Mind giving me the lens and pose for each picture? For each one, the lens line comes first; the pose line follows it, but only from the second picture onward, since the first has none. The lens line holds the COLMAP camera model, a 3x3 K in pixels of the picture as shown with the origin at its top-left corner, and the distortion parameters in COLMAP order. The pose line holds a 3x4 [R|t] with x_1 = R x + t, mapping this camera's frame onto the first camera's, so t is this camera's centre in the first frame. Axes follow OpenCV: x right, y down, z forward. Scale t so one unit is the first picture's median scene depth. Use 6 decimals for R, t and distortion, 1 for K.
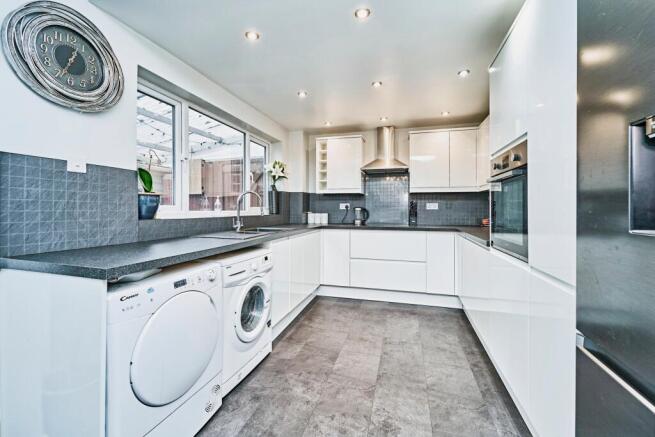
lens RADIAL K [[270.5, 0, 325.3], [0, 270.5, 210.7], [0, 0, 1]] dist [-0.001202, -0.000081]
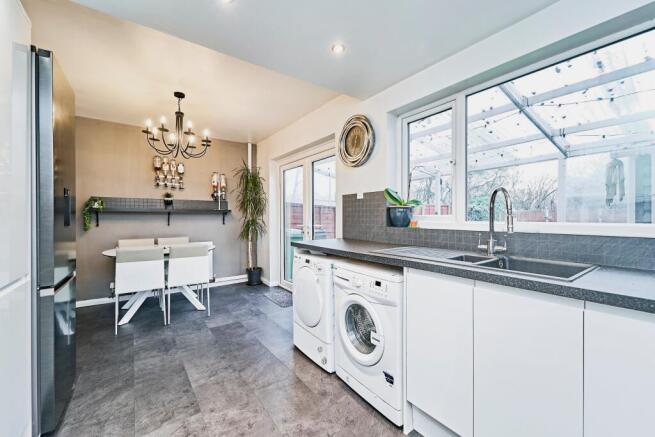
lens RADIAL K [[270.5, 0, 325.3], [0, 270.5, 210.7], [0, 0, 1]] dist [-0.001202, -0.000081]
pose [[-0.628552, -0.010452, -0.777697, 0.402079], [0.000311, 0.999906, -0.013690, -0.018809], [0.777768, -0.008847, -0.628490, 1.148247]]
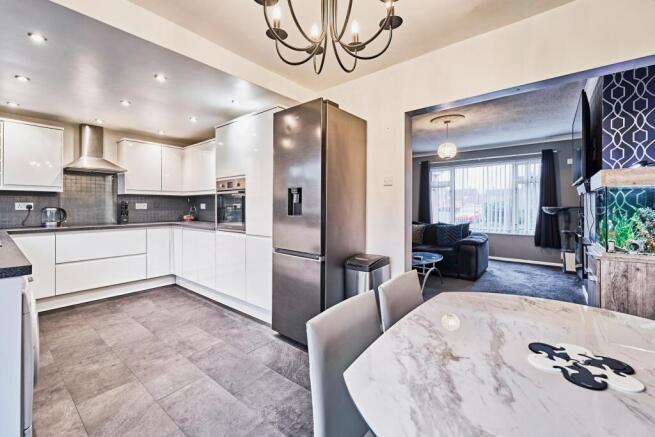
lens RADIAL K [[270.5, 0, 325.3], [0, 270.5, 210.7], [0, 0, 1]] dist [-0.001202, -0.000081]
pose [[0.395345, -0.018378, 0.918349, -0.540133], [0.007176, 0.999831, 0.016920, -0.015818], [-0.918505, -0.000099, 0.395410, -0.265301]]
